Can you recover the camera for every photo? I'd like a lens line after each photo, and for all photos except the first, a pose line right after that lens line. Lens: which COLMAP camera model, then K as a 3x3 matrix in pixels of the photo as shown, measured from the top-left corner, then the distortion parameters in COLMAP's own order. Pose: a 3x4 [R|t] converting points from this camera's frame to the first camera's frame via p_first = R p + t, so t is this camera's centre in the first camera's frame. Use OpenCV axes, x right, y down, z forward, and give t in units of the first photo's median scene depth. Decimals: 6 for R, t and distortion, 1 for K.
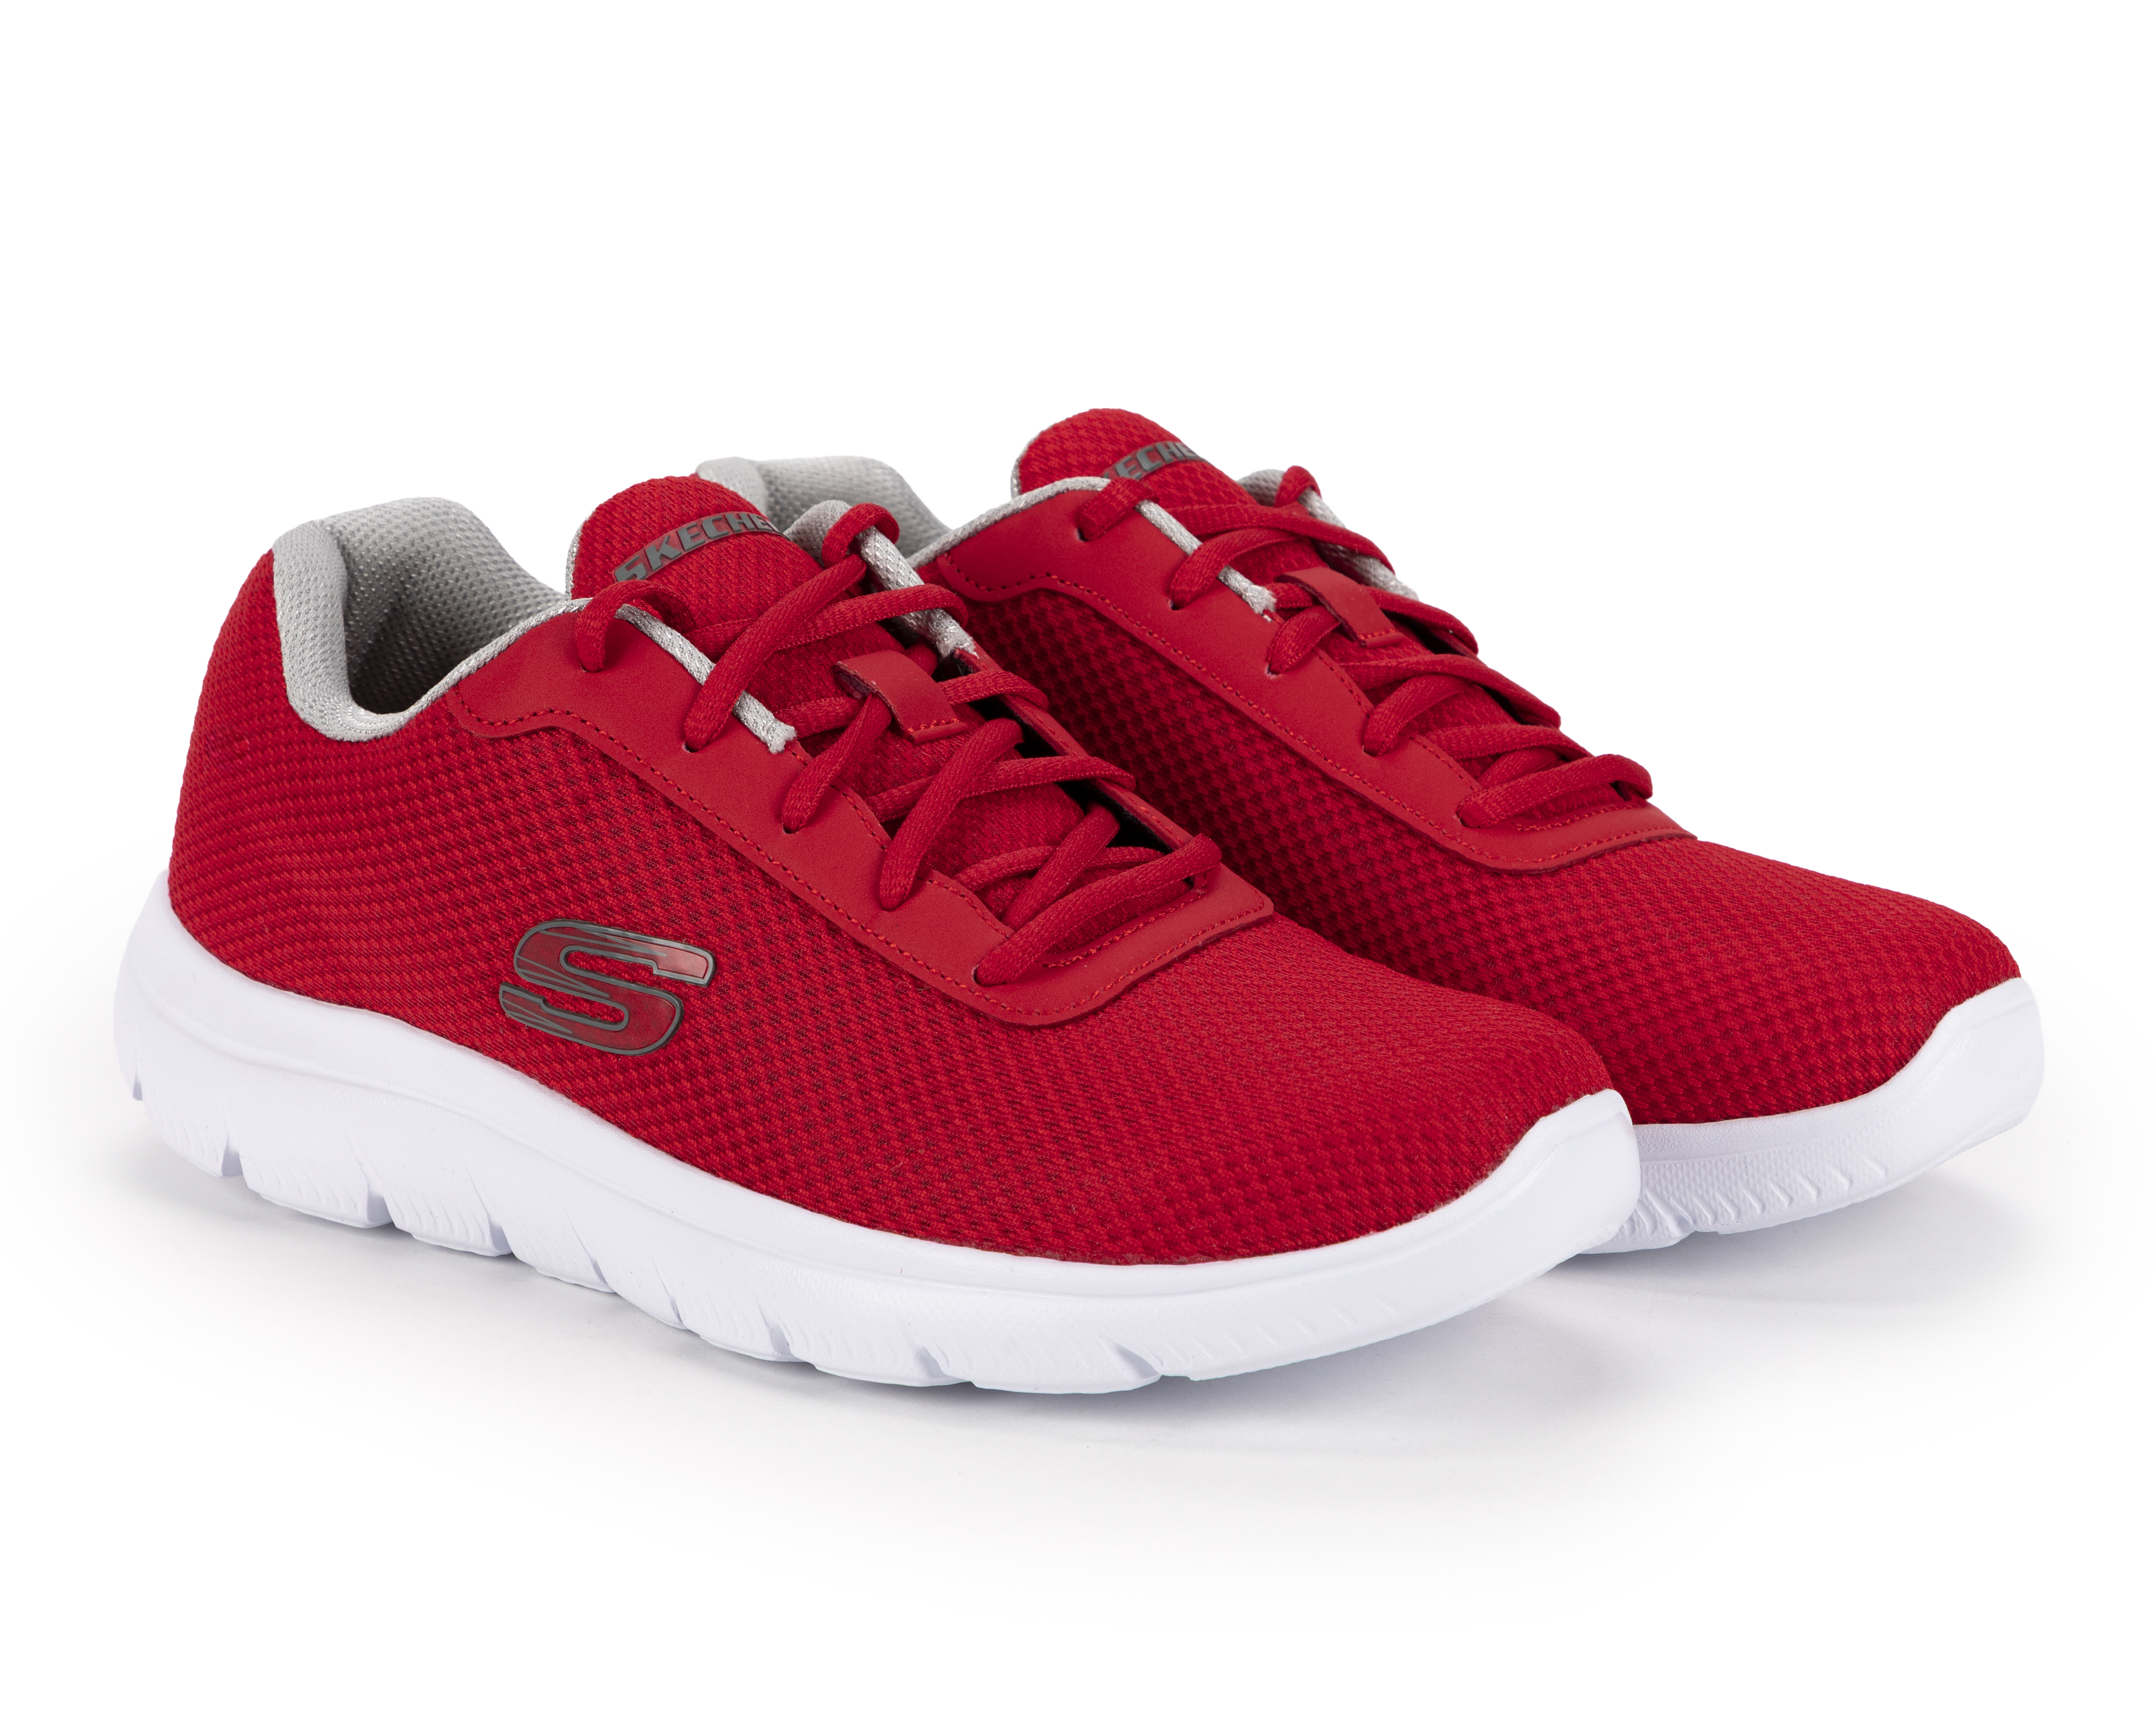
lens RADIAL K [[5038.9, 0, 1078.0], [0, 5038.9, 862.5], [0, 0, 1]] dist [-0.092145, 0.000000]
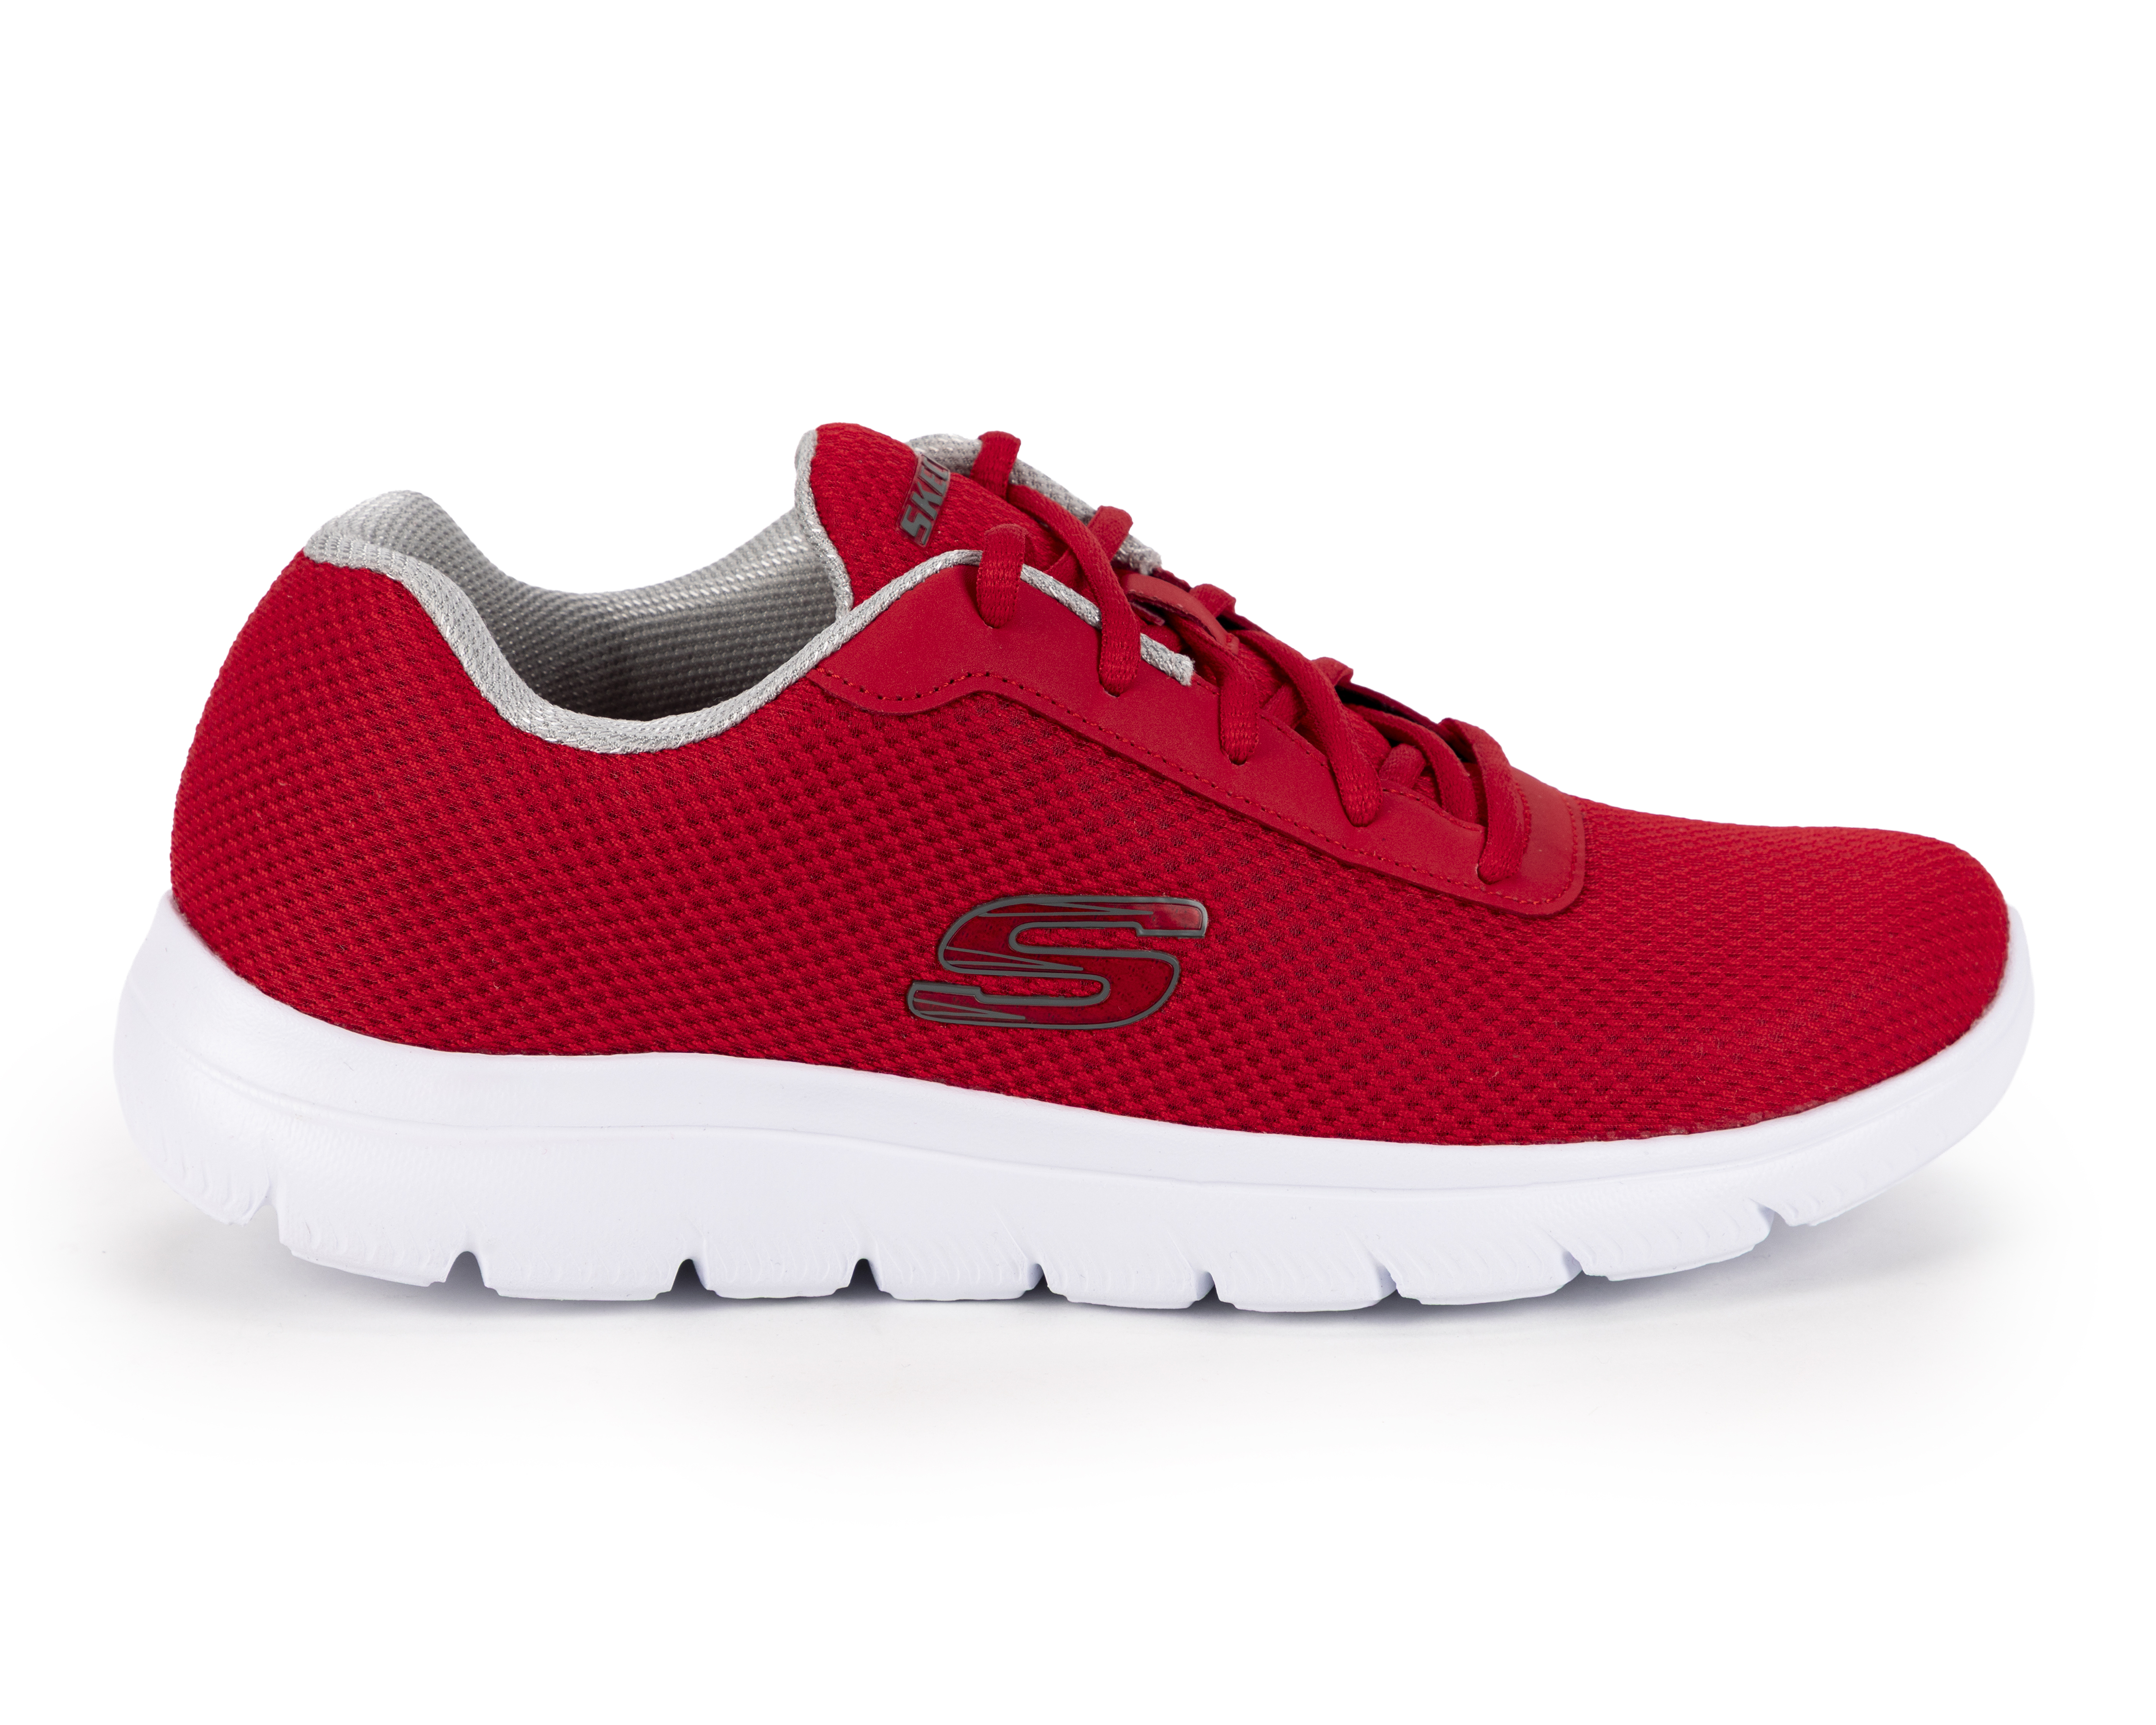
lens RADIAL K [[5365.7, 0, 1077.9], [0, 5365.7, 860.2], [0, 0, 1]] dist [0.014802, 0.000000]
pose [[0.826190, -0.156530, 0.541210, -0.627468], [0.155437, 0.986675, 0.048085, -0.041017], [-0.541525, 0.044397, 0.839512, 0.167036]]
